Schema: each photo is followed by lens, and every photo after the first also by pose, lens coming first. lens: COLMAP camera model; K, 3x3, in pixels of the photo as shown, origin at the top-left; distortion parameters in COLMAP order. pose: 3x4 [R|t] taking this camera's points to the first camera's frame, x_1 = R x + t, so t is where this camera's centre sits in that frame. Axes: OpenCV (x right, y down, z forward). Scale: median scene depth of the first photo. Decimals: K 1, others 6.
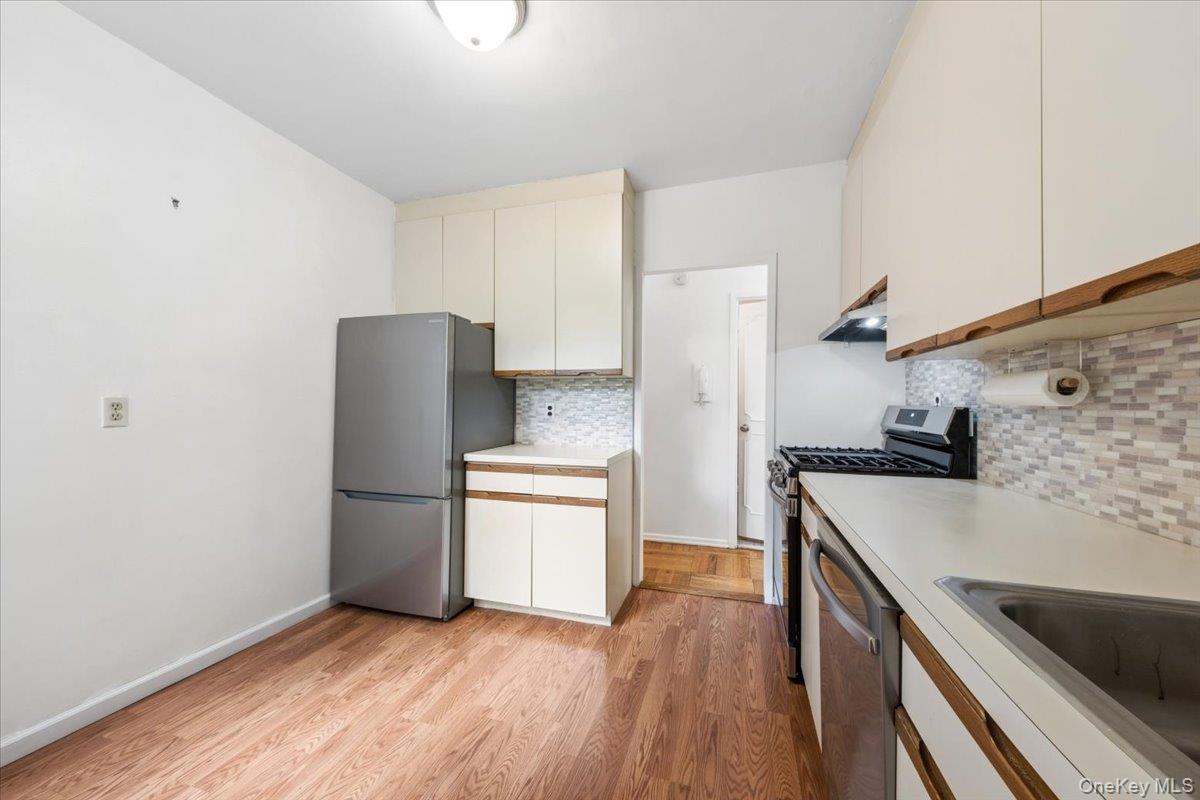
lens RADIAL K [[425.0, 0, 613.2], [0, 425.0, 406.6], [0, 0, 1]] dist [0.008712, 0.000100]
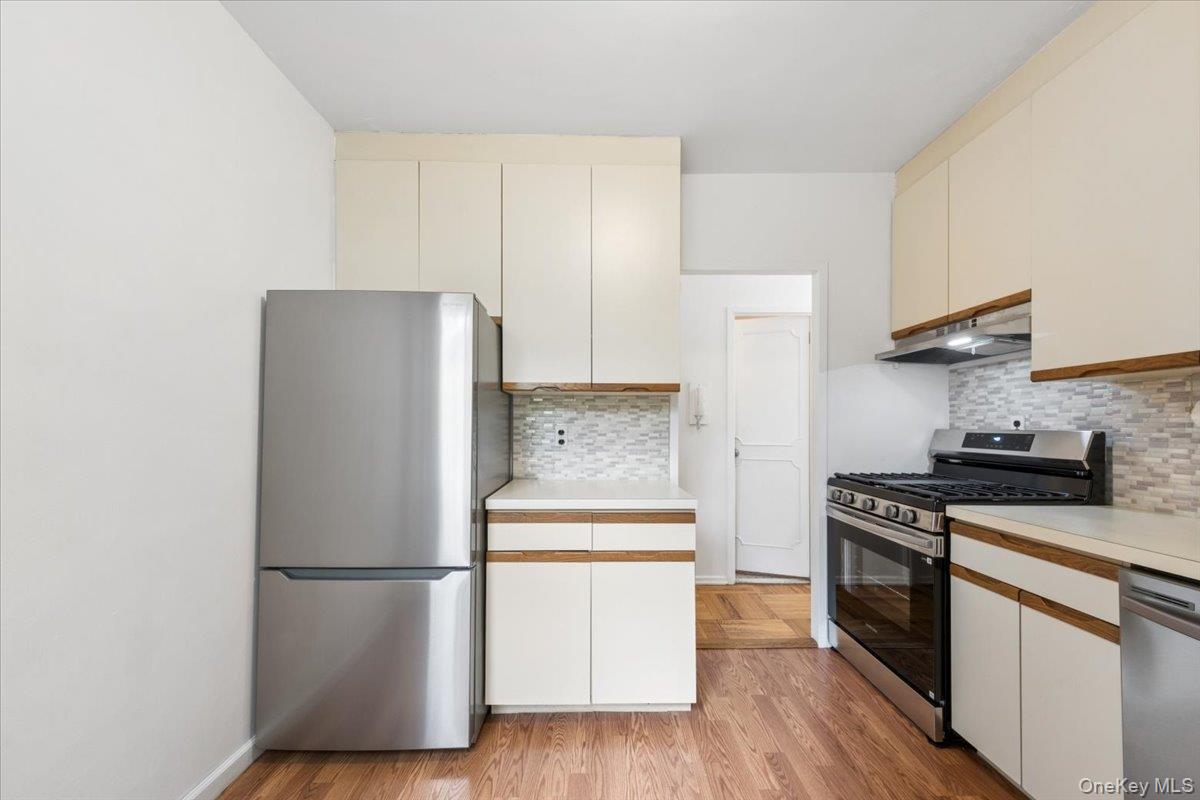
lens RADIAL K [[439.9, 0, 611.8], [0, 439.9, 427.8], [0, 0, 1]] dist [0.012925, -0.001016]
pose [[0.956619, -0.001169, 0.291340, -0.383327], [0.002112, 0.999994, -0.002922, -0.004394], [-0.291334, 0.003410, 0.956615, 0.259605]]
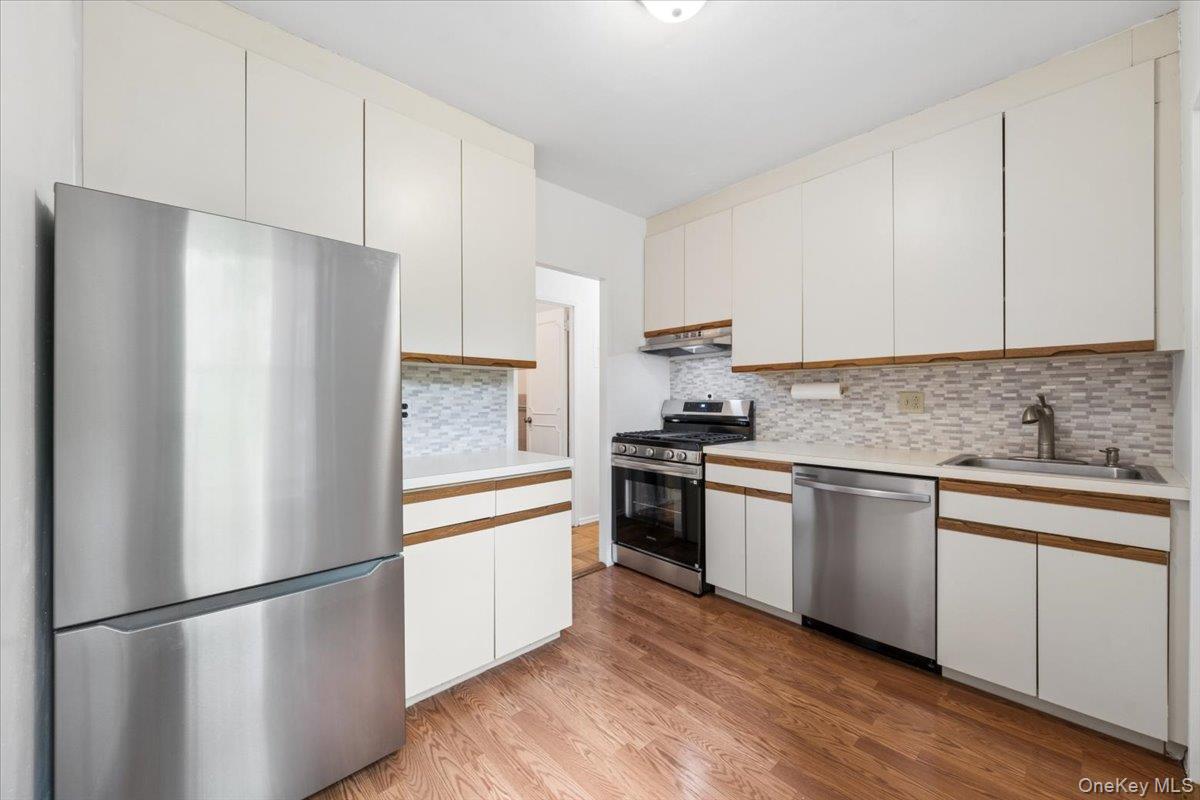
lens RADIAL K [[439.9, 0, 617.9], [0, 439.9, 403.1], [0, 0, 1]] dist [0.012925, -0.001016]
pose [[0.517686, -0.012267, 0.855483, -0.762164], [0.011085, 0.999909, 0.007631, -0.005521], [-0.855499, 0.005533, 0.517775, 0.381831]]
